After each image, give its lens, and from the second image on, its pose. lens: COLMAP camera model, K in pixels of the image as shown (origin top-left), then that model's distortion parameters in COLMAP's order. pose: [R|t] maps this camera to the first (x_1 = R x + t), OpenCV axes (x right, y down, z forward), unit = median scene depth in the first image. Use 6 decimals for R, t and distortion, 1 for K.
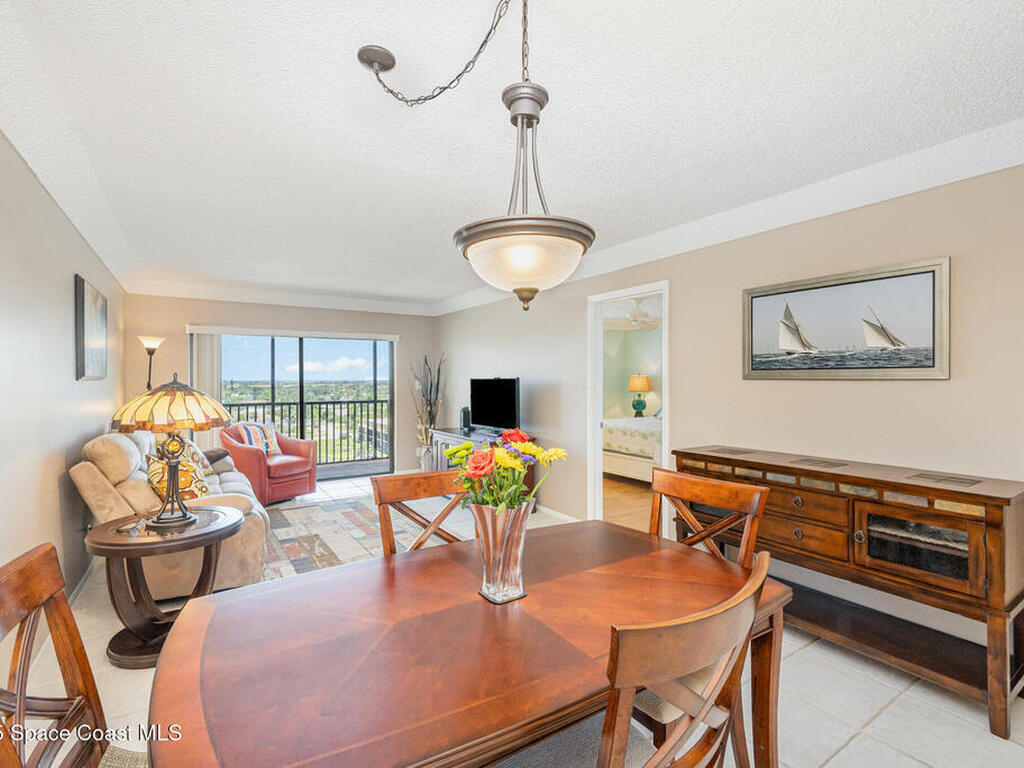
lens RADIAL K [[495.4, 0, 512.0], [0, 495.4, 379.6], [0, 0, 1]] dist [0.003127, -0.000937]
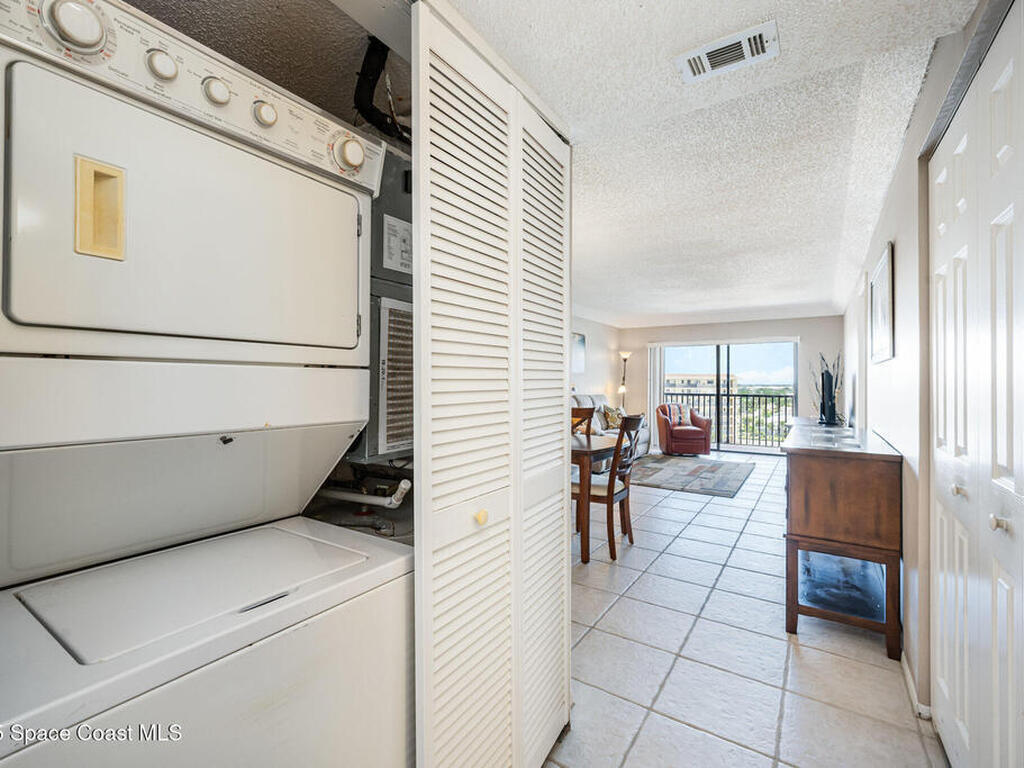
lens RADIAL K [[464.0, 0, 505.5], [0, 464.0, 376.9], [0, 0, 1]] dist [0.009655, 0.000029]
pose [[0.397399, -0.003452, -0.917640, 0.635735], [-0.009101, 0.999929, -0.007703, 0.022641], [0.917601, 0.011413, 0.397339, -0.067230]]
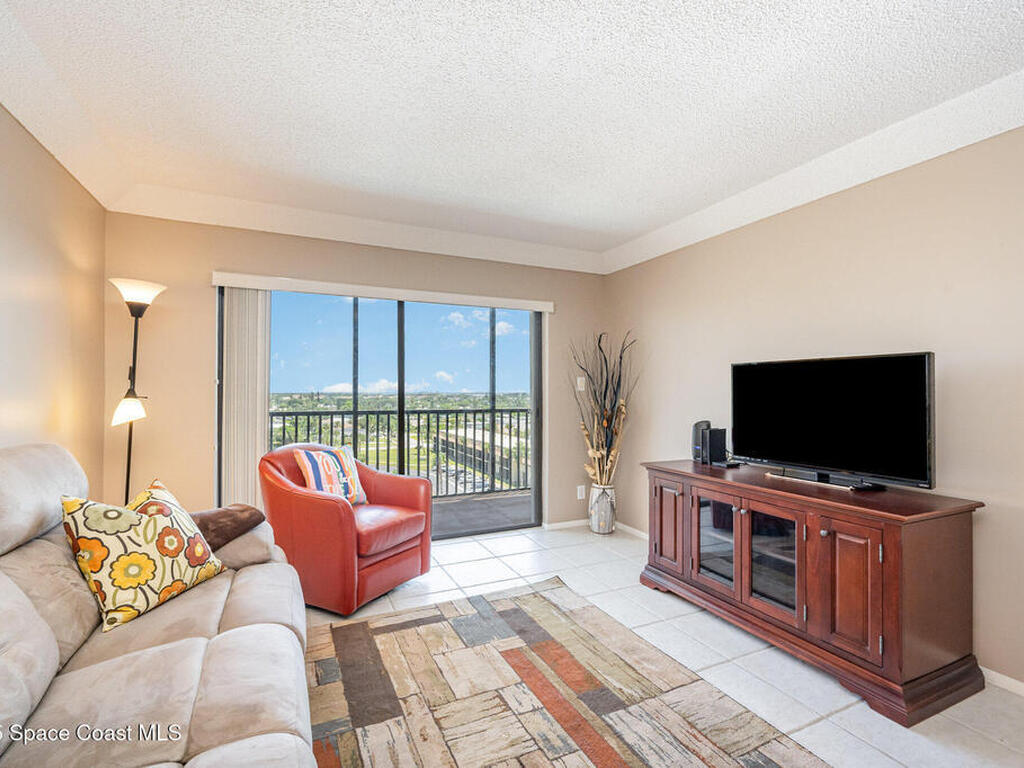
lens RADIAL K [[481.0, 0, 522.3], [0, 481.0, 394.8], [0, 0, 1]] dist [0.000970, 0.000073]
pose [[0.993555, 0.004901, -0.113241, -0.257314], [-0.004404, 0.999980, 0.004639, 0.029572], [0.113261, -0.004110, 0.993557, 0.528141]]
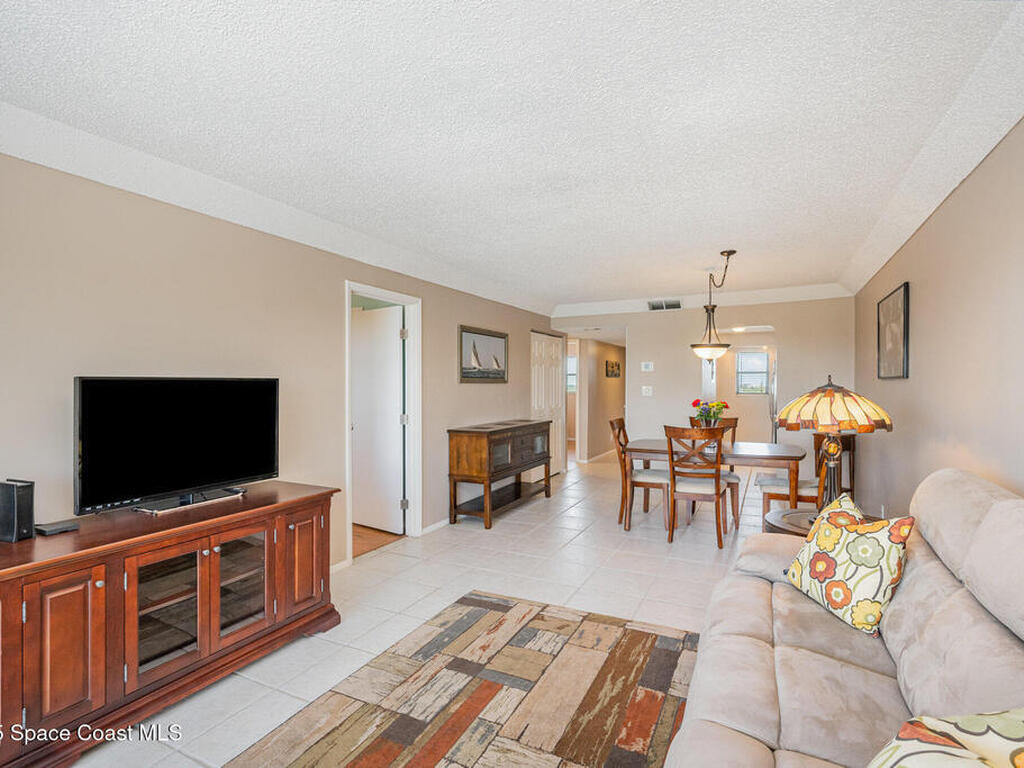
lens RADIAL K [[523.3, 0, 517.9], [0, 523.3, 387.2], [0, 0, 1]] dist [-0.002085, -0.000158]
pose [[-0.521963, -0.000891, 0.852968, -0.597780], [0.002361, 0.999994, 0.002490, 0.004754], [-0.852965, 0.003313, -0.521958, 0.999466]]
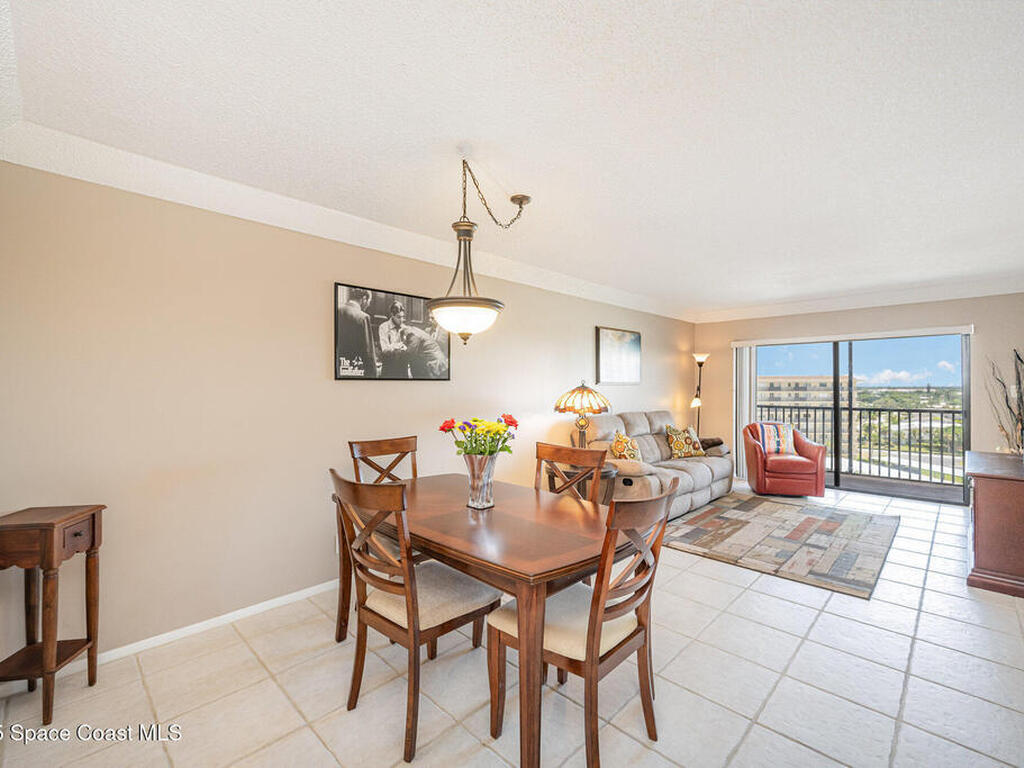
lens RADIAL K [[464.0, 0, 506.8], [0, 464.0, 387.2], [0, 0, 1]] dist [0.009655, 0.000029]
pose [[0.225452, 0.005745, -0.974237, 0.403217], [-0.001149, 0.999983, 0.005631, 0.001465], [0.974253, -0.000150, 0.225455, 0.180678]]
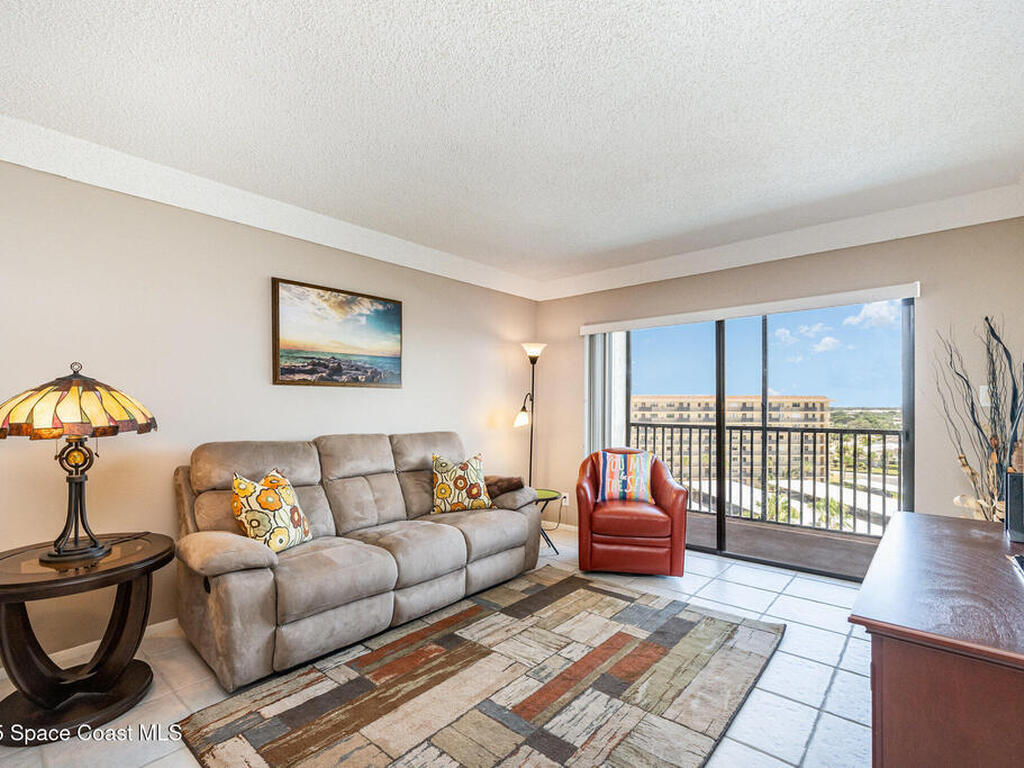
lens RADIAL K [[495.4, 0, 499.1], [0, 495.4, 411.0], [0, 0, 1]] dist [0.003127, -0.000937]
pose [[0.277132, 0.011411, -0.960764, 0.115063], [-0.000873, 0.999932, 0.011624, 0.025537], [0.960831, -0.002382, 0.277123, 0.679707]]
